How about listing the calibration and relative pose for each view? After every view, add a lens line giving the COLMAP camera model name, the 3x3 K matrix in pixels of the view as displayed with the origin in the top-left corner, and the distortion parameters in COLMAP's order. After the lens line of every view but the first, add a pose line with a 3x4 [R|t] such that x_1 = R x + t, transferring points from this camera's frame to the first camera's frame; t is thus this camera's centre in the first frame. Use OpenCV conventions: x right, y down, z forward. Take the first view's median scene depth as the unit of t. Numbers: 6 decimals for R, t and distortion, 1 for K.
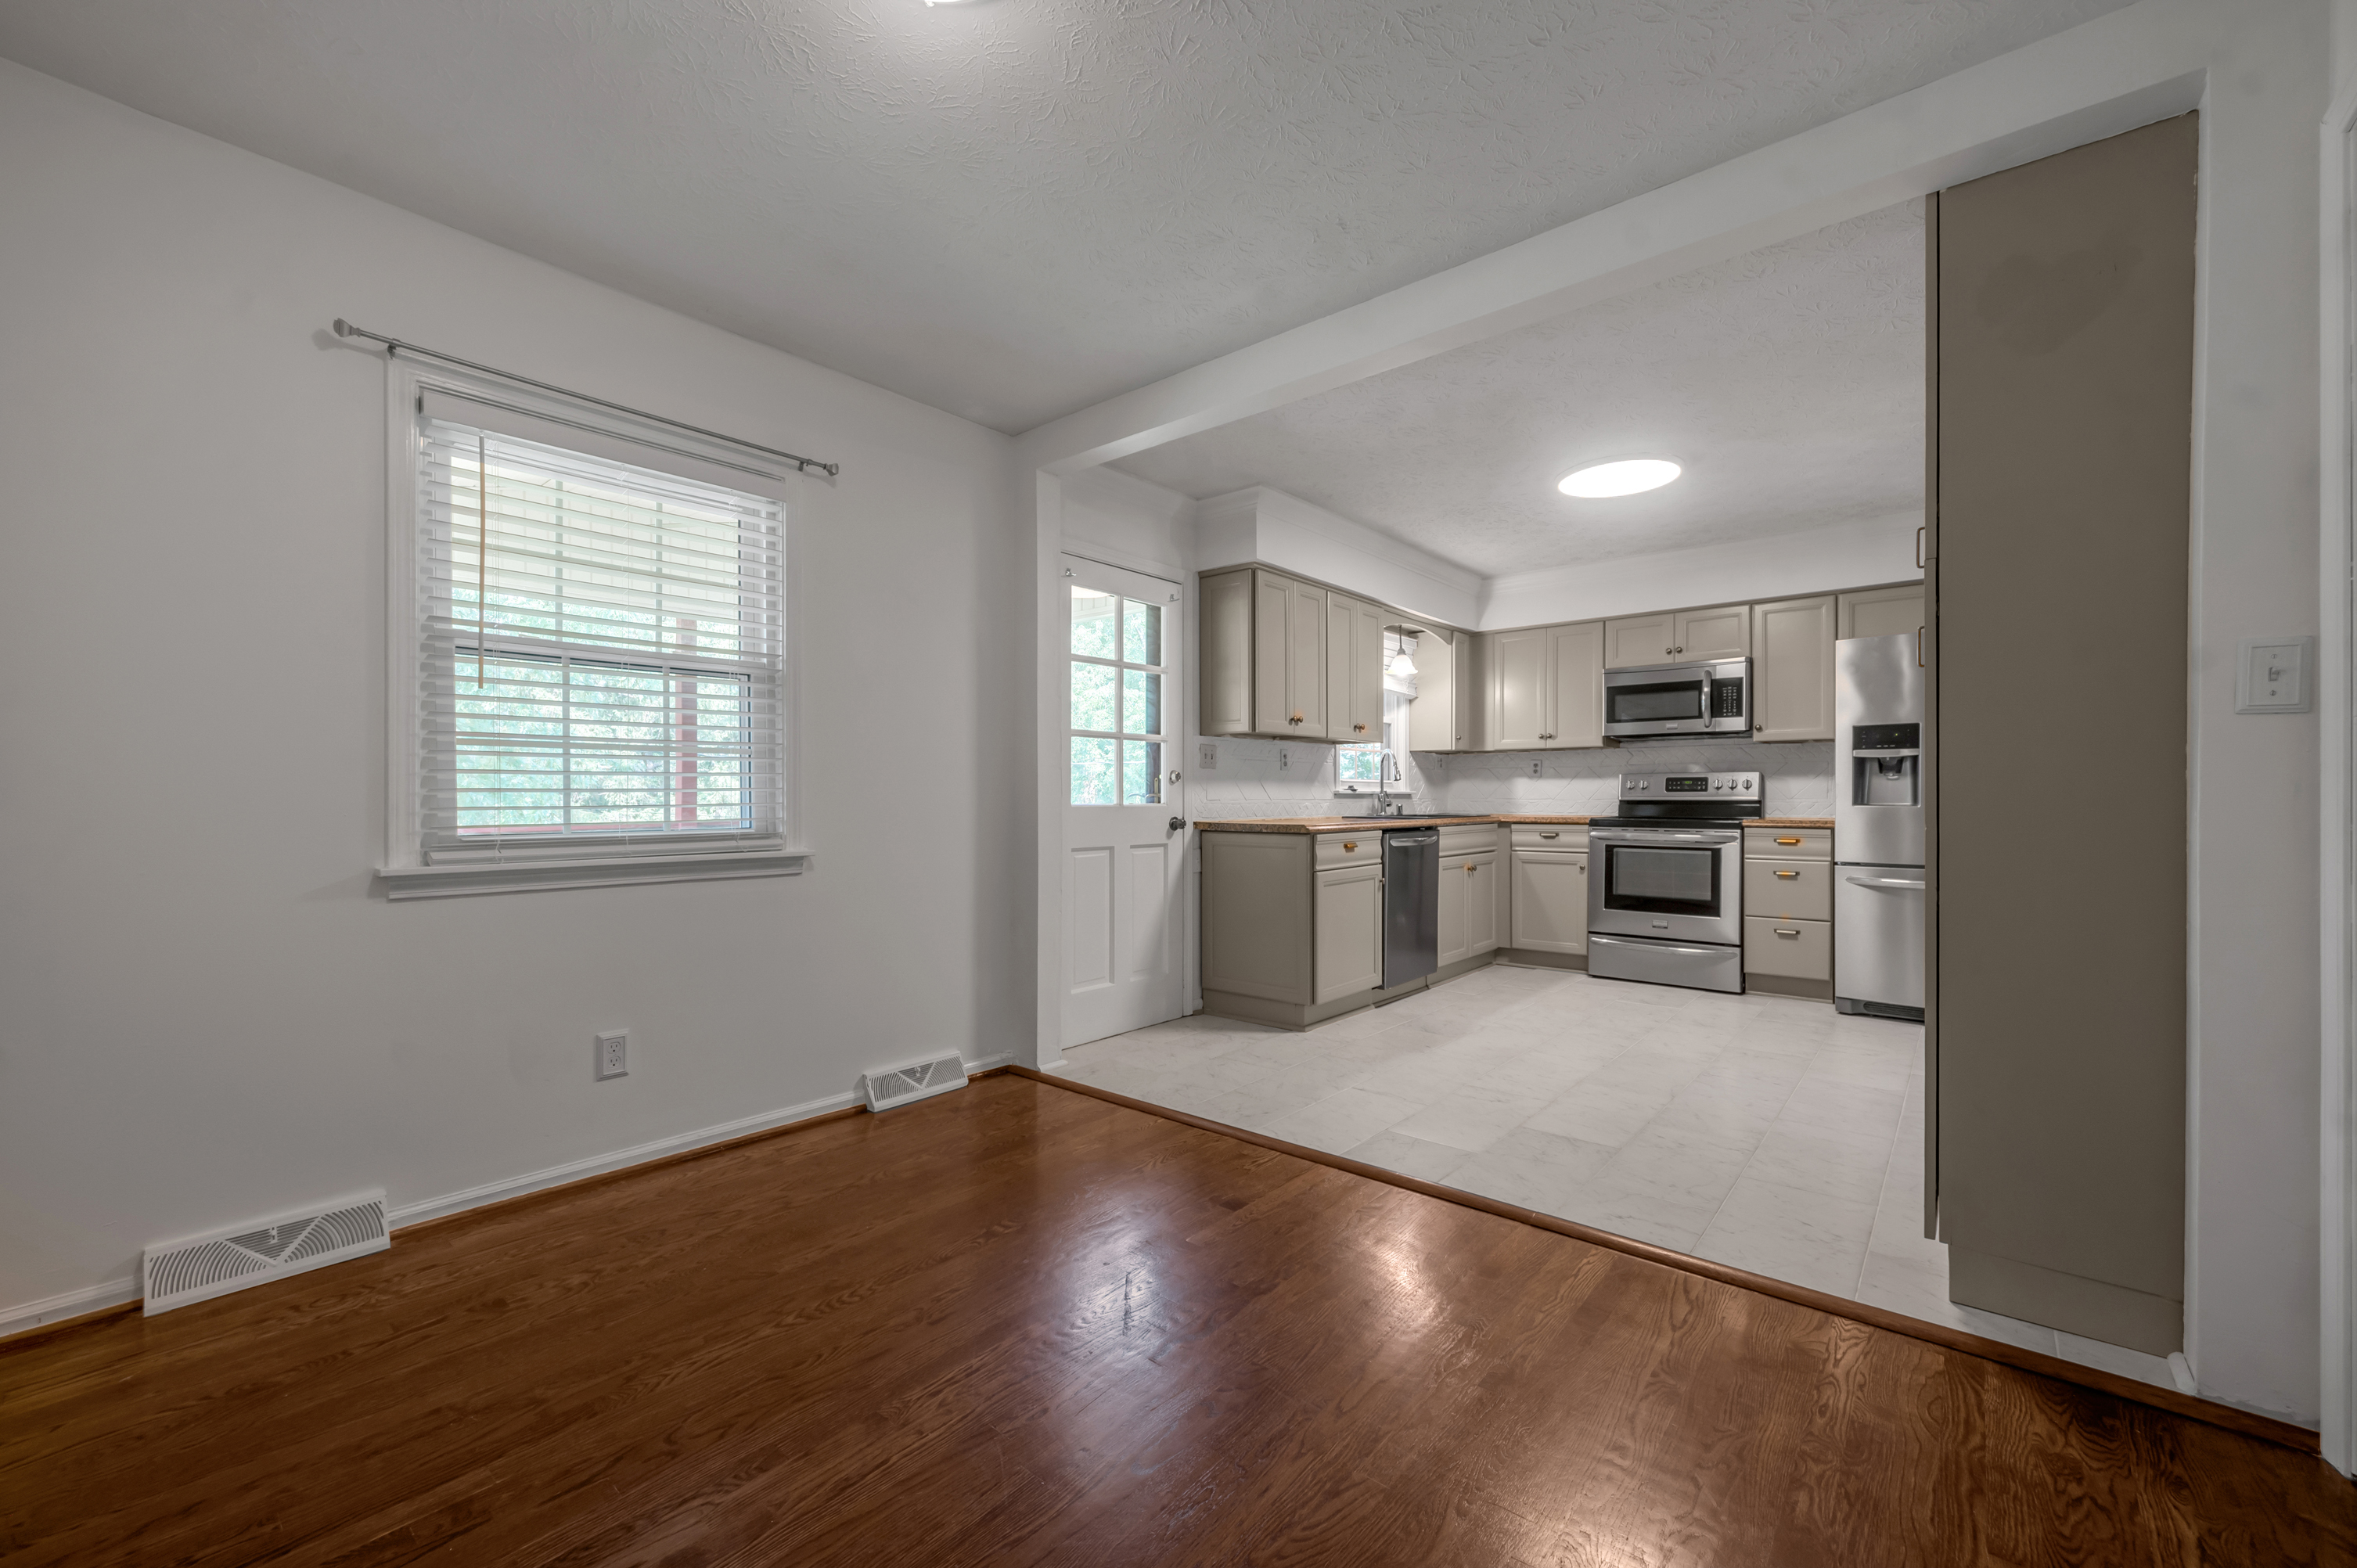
lens RADIAL K [[950.1, 0, 1182.2], [0, 950.1, 799.8], [0, 0, 1]] dist [0.001071, -0.000045]
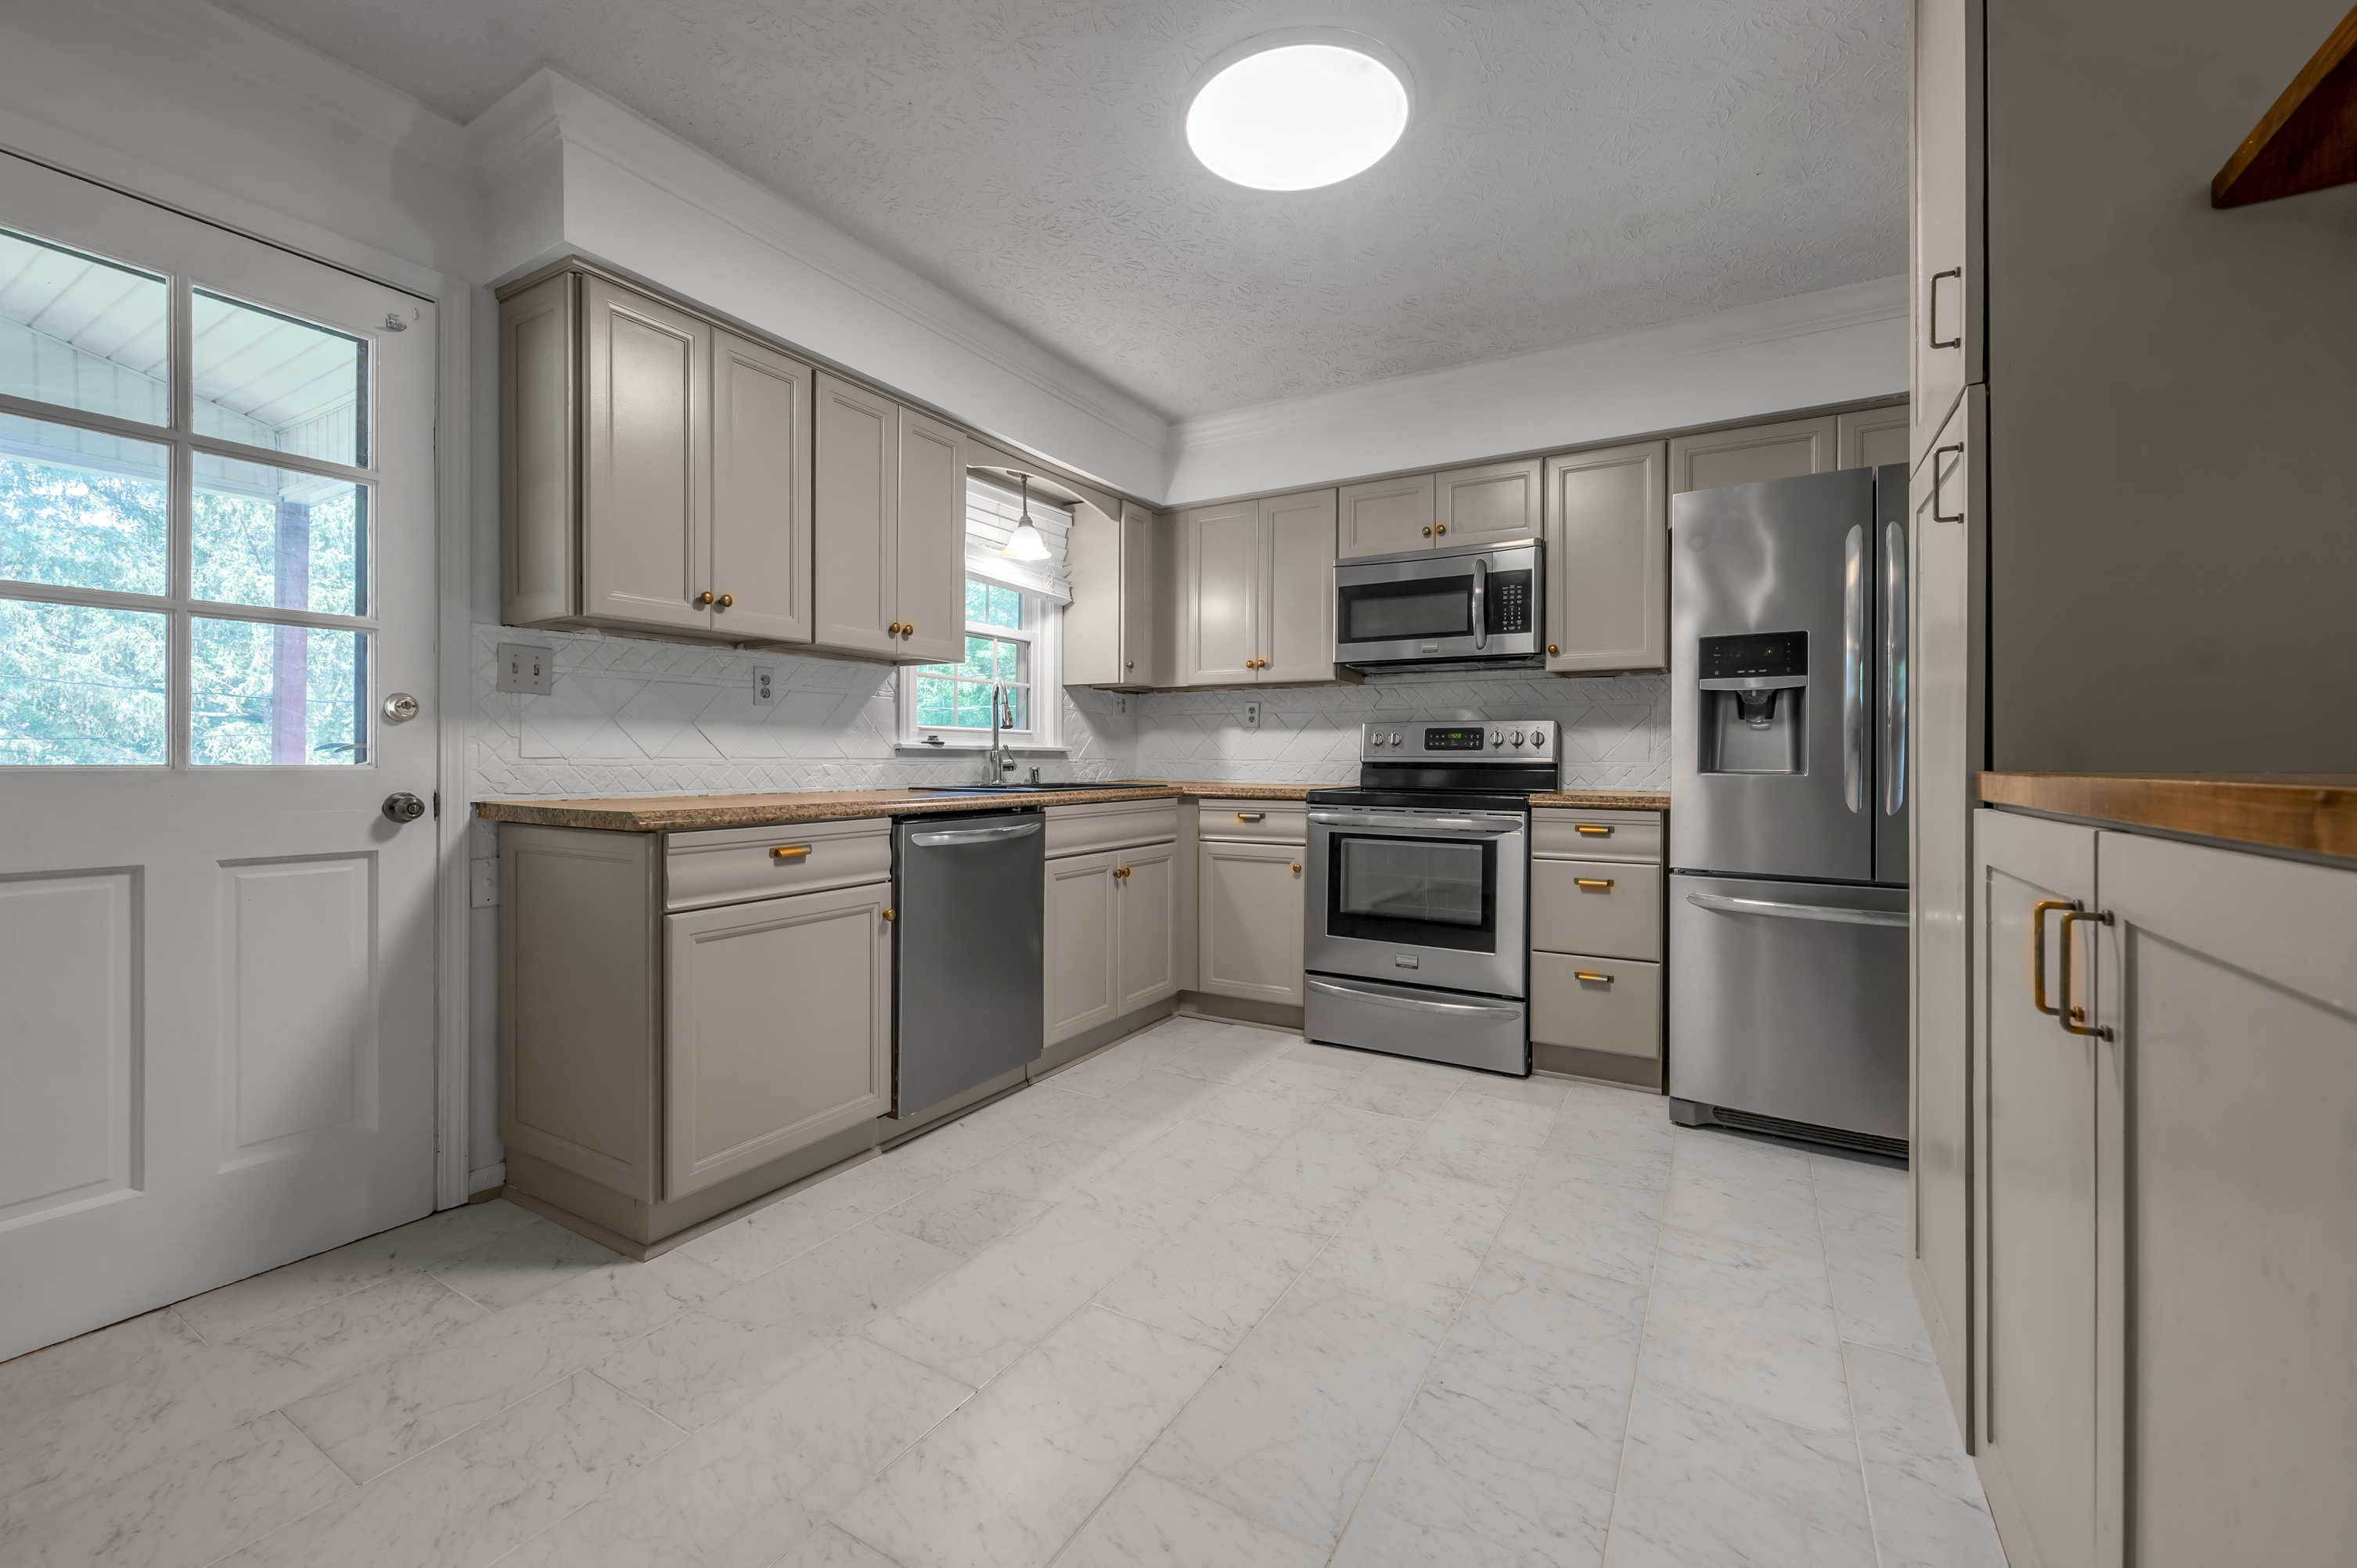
lens RADIAL K [[957.7, 0, 1176.7], [0, 957.7, 758.1], [0, 0, 1]] dist [-0.010034, -0.000059]
pose [[0.986140, 0.005315, 0.165830, 0.249684], [-0.004922, 0.999984, -0.002777, 0.000118], [-0.165843, 0.001922, 0.986150, 0.407380]]
